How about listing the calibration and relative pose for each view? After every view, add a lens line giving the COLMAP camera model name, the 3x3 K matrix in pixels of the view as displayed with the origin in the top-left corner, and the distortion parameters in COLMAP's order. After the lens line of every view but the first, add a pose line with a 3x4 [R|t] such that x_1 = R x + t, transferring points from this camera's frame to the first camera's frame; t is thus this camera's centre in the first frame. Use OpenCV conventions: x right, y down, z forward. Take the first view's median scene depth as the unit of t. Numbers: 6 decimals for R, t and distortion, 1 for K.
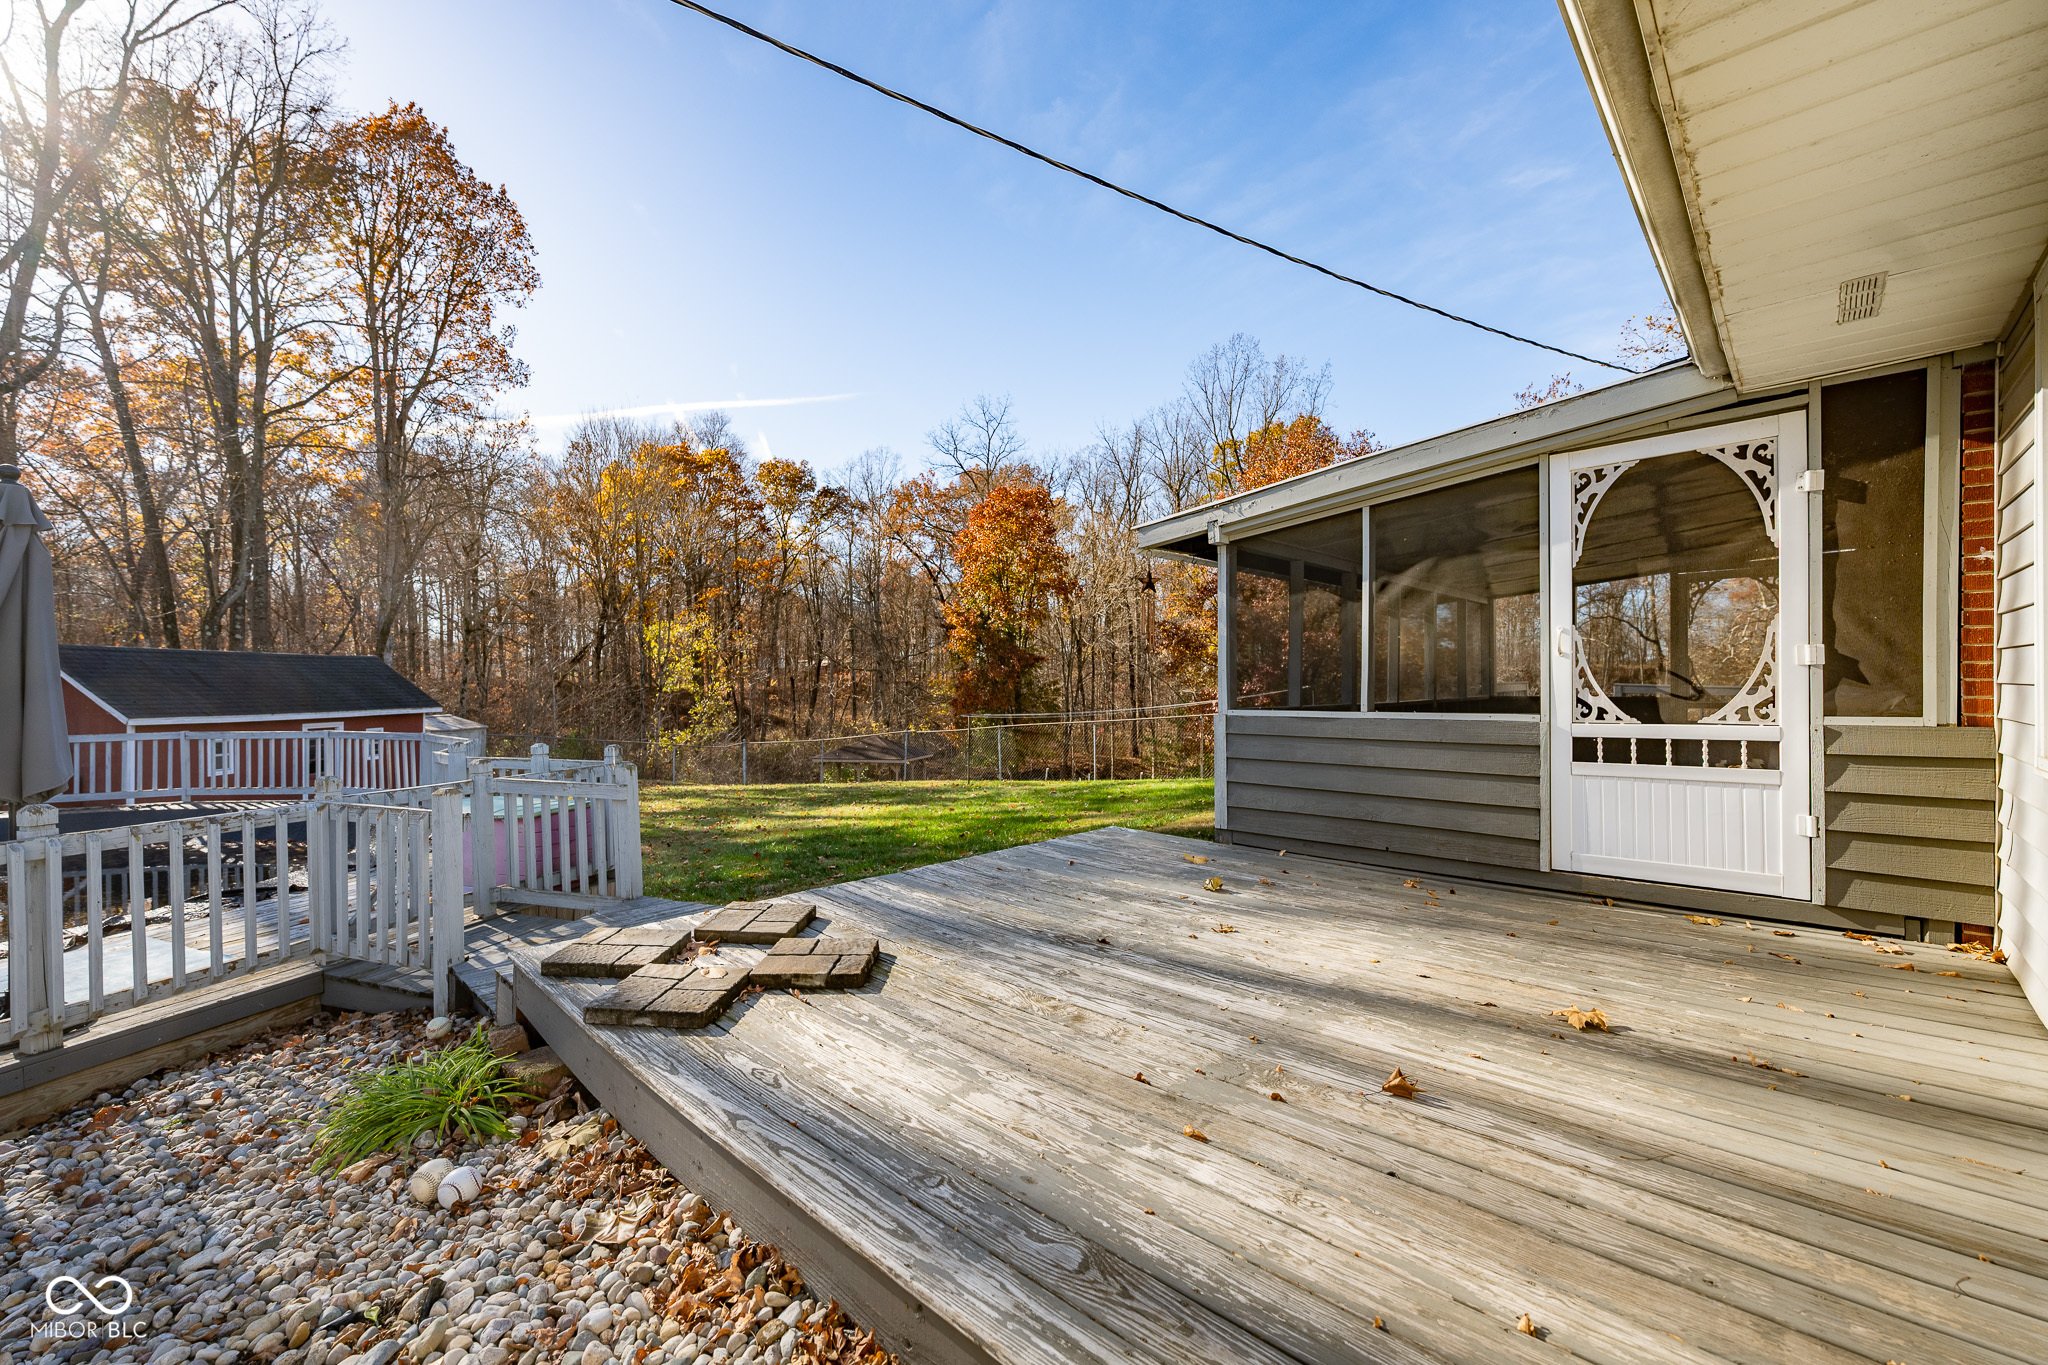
lens RADIAL K [[815.9, 0, 1024.0], [0, 815.9, 682.5], [0, 0, 1]] dist [-0.001120, -0.000097]
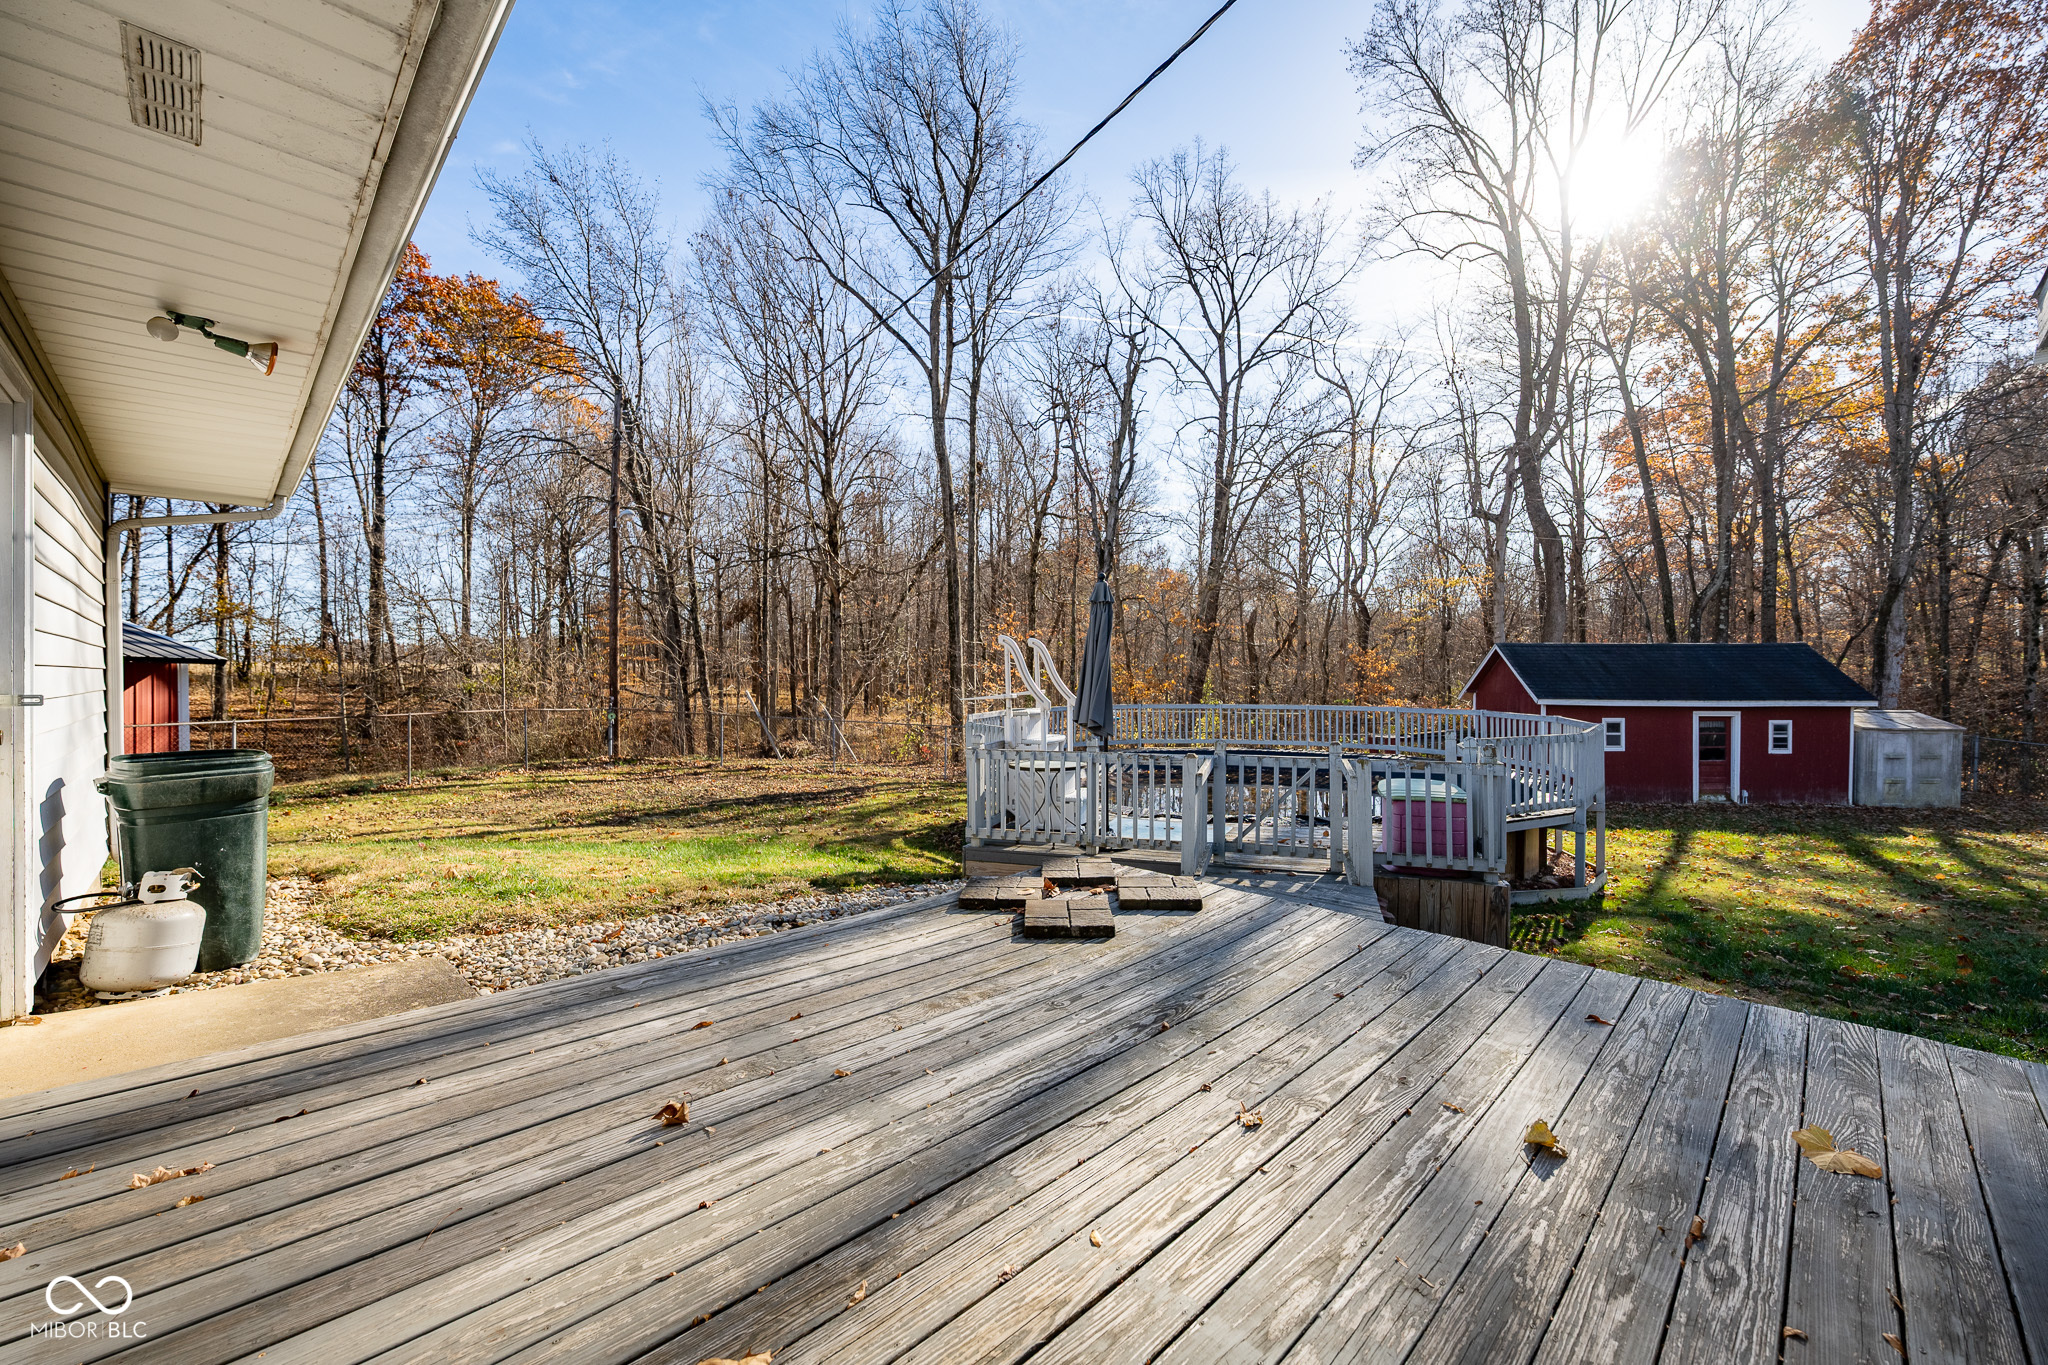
lens RADIAL K [[815.9, 0, 1024.0], [0, 815.9, 682.5], [0, 0, 1]] dist [-0.001120, -0.000097]
pose [[-0.026112, 0.019117, -0.999476, 1.011449], [-0.000702, 0.999817, 0.019142, -0.030172], [0.999659, 0.001202, -0.026094, 1.028393]]
